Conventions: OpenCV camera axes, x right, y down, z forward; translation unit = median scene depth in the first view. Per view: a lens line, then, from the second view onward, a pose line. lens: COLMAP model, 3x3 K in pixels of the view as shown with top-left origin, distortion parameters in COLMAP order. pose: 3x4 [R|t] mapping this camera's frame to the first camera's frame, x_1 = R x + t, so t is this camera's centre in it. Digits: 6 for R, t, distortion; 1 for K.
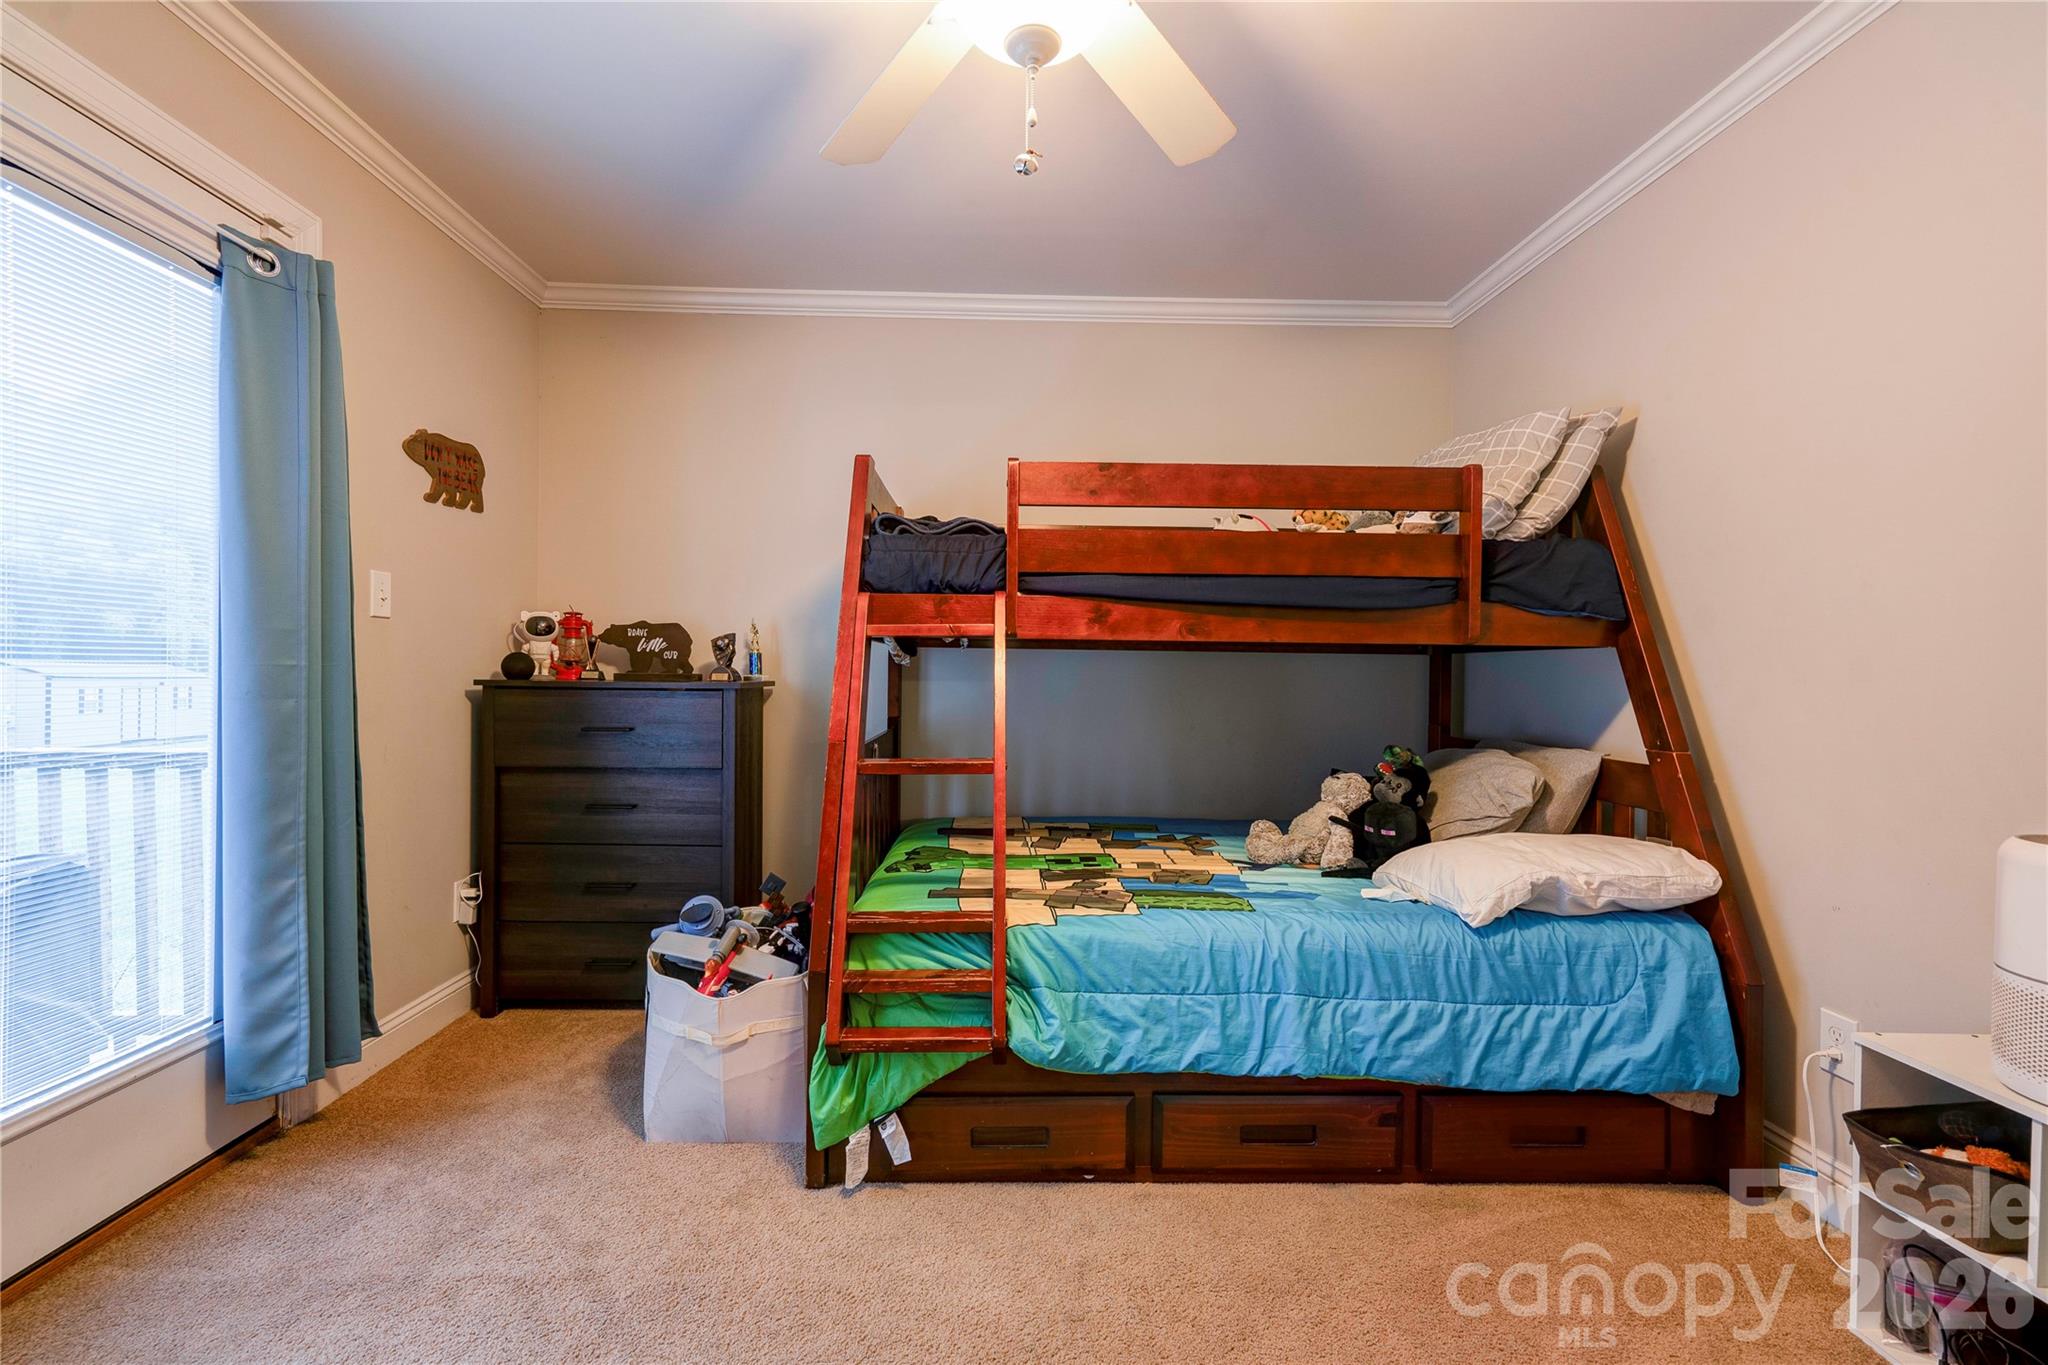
lens RADIAL K [[937.7, 0, 1025.2], [0, 937.7, 681.1], [0, 0, 1]] dist [-0.005298, 0.010535]
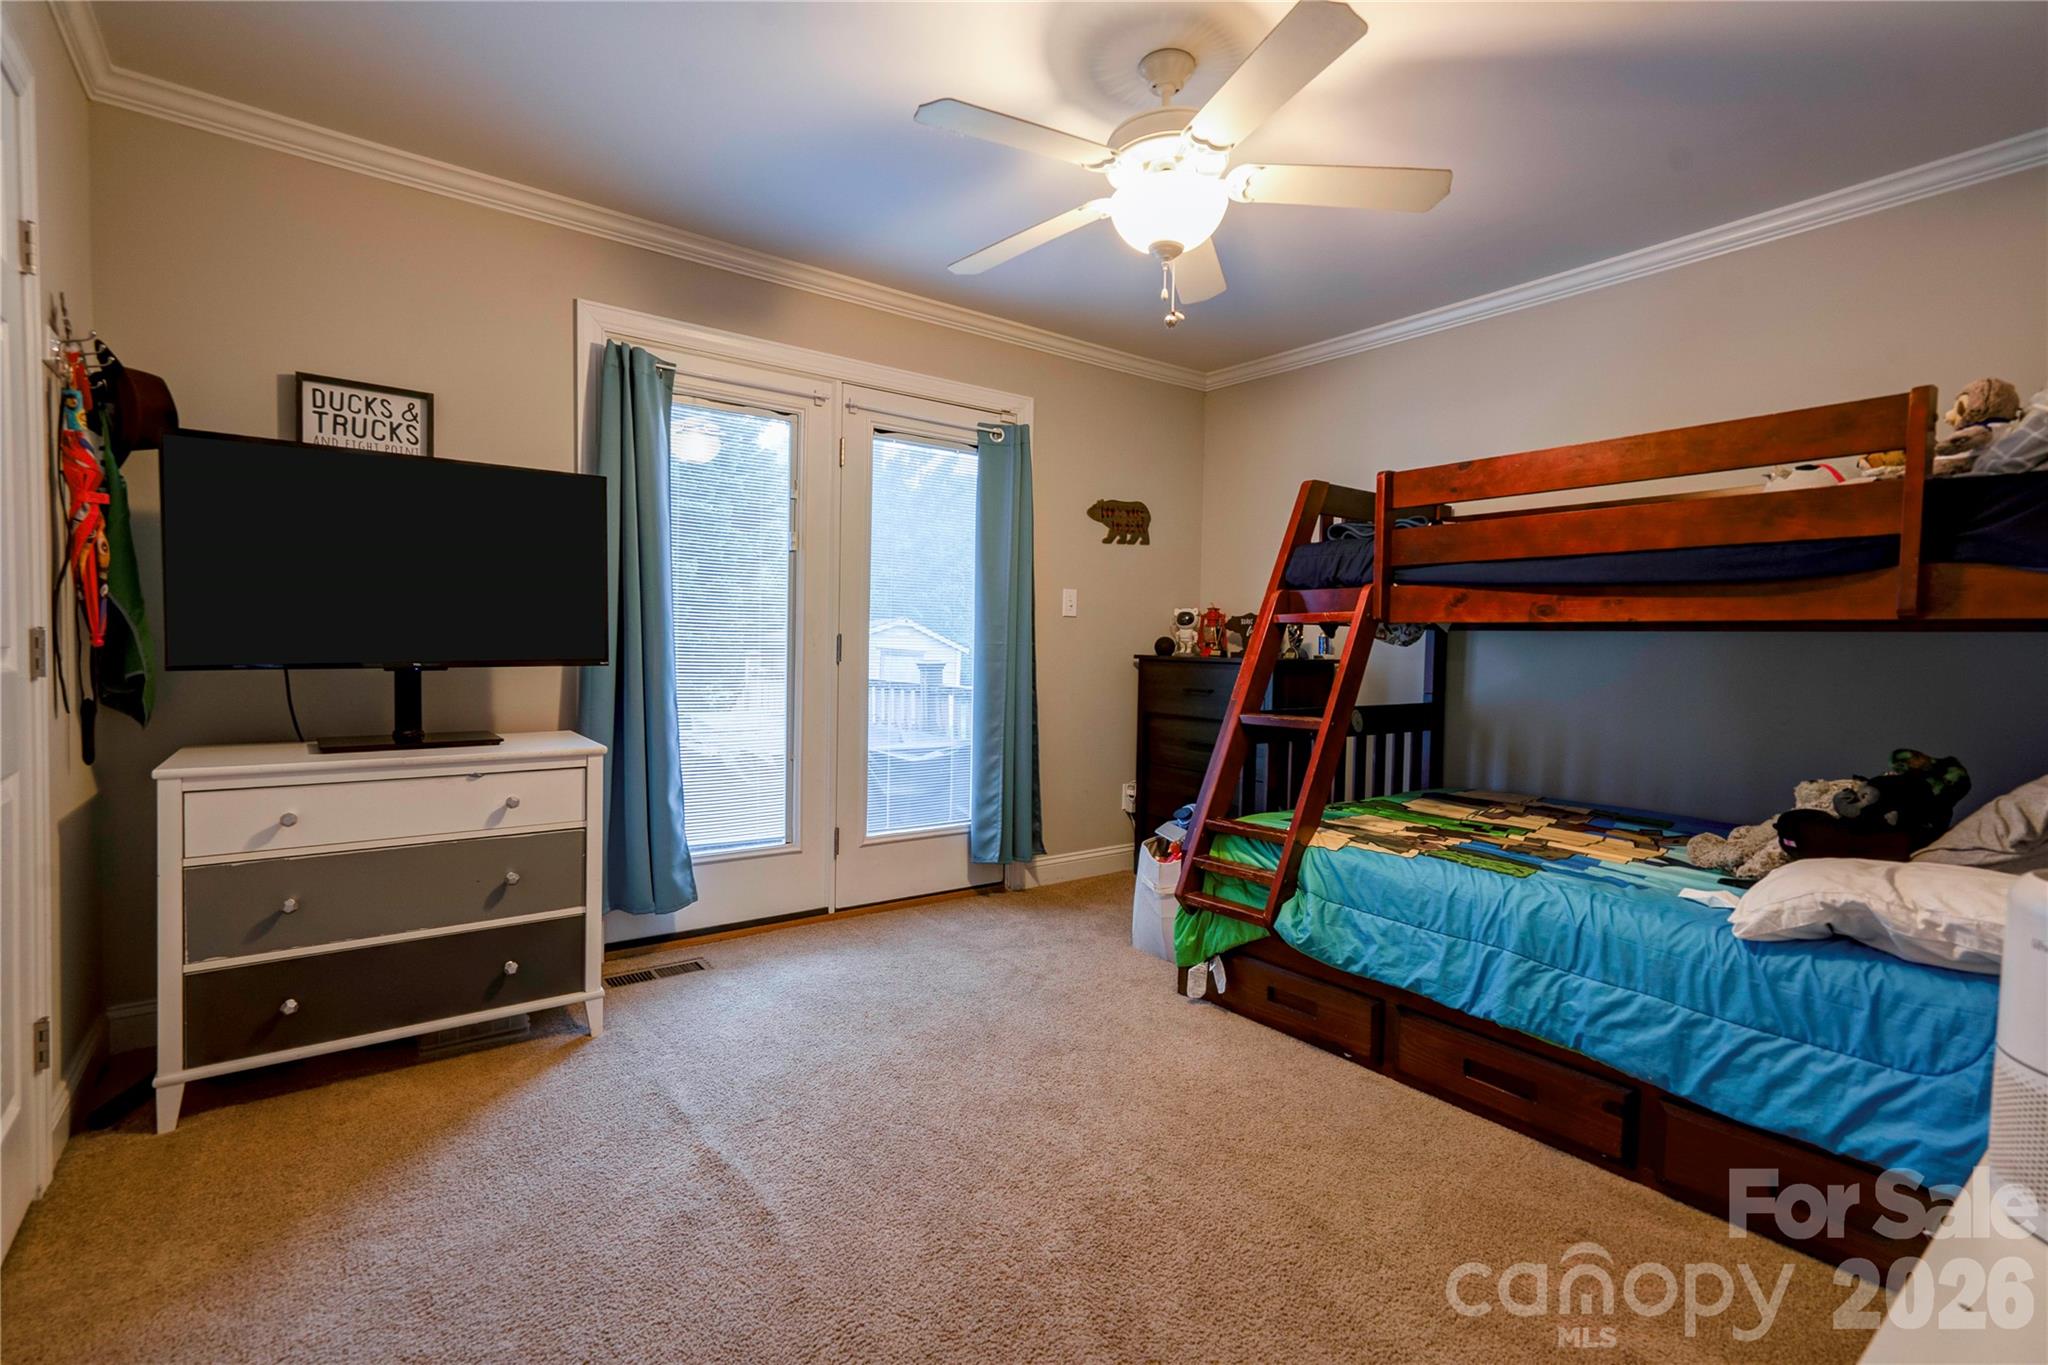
lens RADIAL K [[937.7, 0, 1011.4], [0, 937.7, 686.7], [0, 0, 1]] dist [-0.005298, 0.010535]
pose [[0.574753, 0.037181, -0.817482, 0.812804], [-0.019641, 0.999306, 0.031642, 0.008699], [0.818091, -0.002131, 0.575085, -0.081028]]
